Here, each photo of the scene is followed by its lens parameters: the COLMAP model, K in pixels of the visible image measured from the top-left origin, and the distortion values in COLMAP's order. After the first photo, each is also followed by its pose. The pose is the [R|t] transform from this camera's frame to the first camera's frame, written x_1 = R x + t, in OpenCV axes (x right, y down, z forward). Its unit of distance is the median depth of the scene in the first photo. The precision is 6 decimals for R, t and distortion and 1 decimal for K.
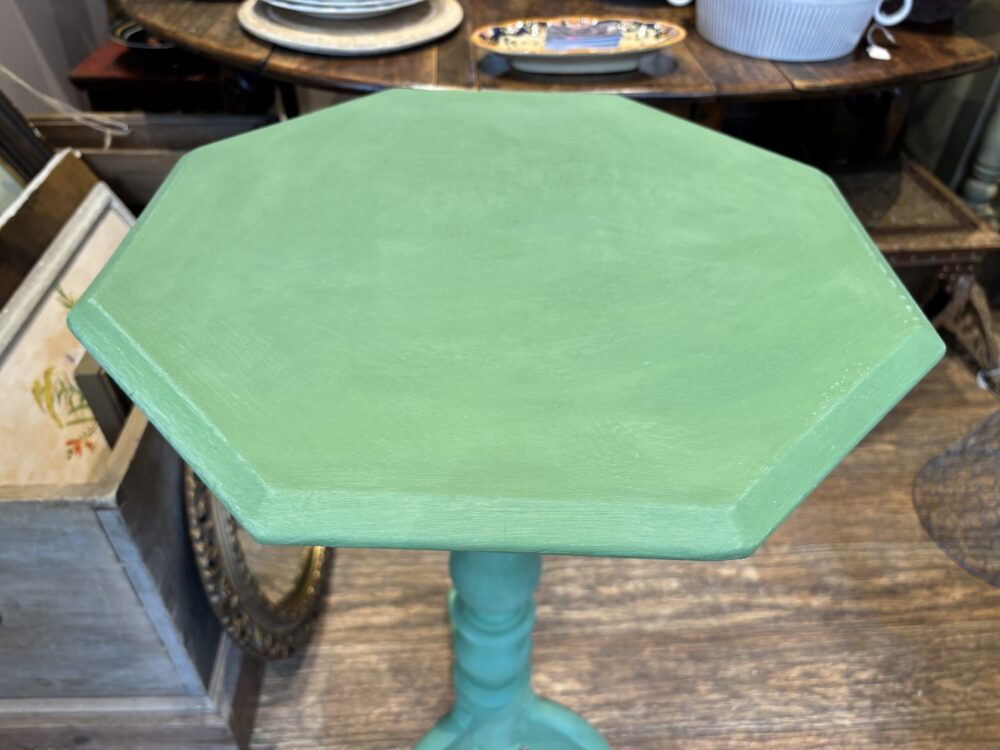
lens RADIAL K [[795.2, 0, 500.0], [0, 795.2, 375.0], [0, 0, 1]] dist [-0.006080, 0.004802]
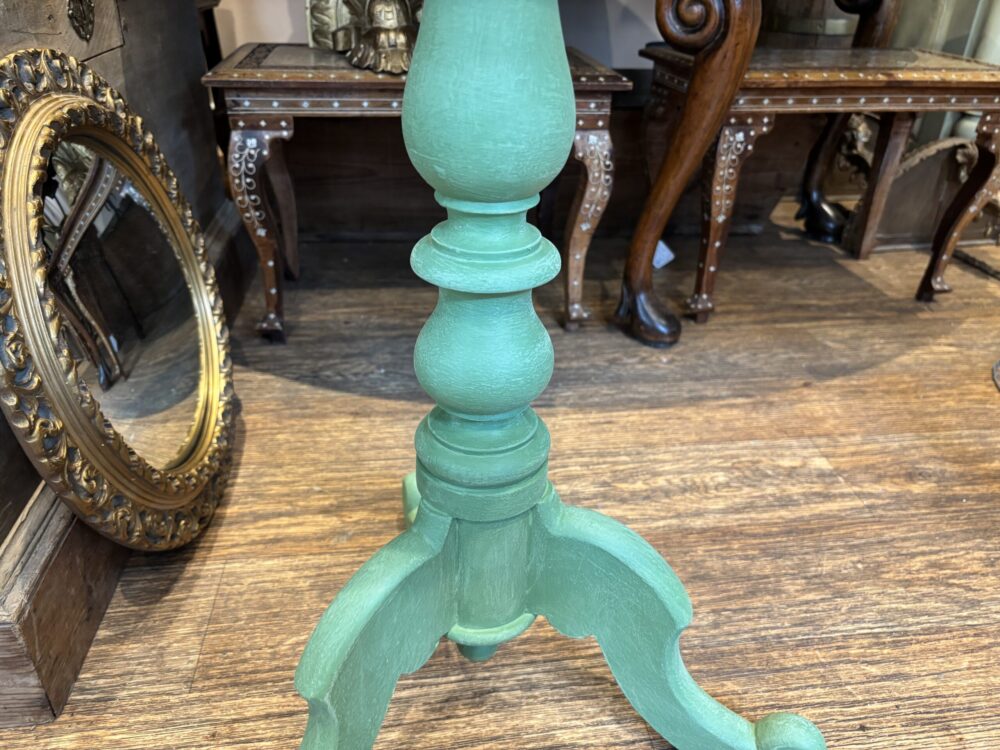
lens RADIAL K [[788.5, 0, 510.9], [0, 788.5, 375.9], [0, 0, 1]] dist [-0.004226, 0.005422]
pose [[0.996518, -0.030913, 0.077430, -0.023404], [0.044895, 0.981535, -0.185938, 0.321928], [-0.070252, 0.188767, 0.979506, 0.326173]]
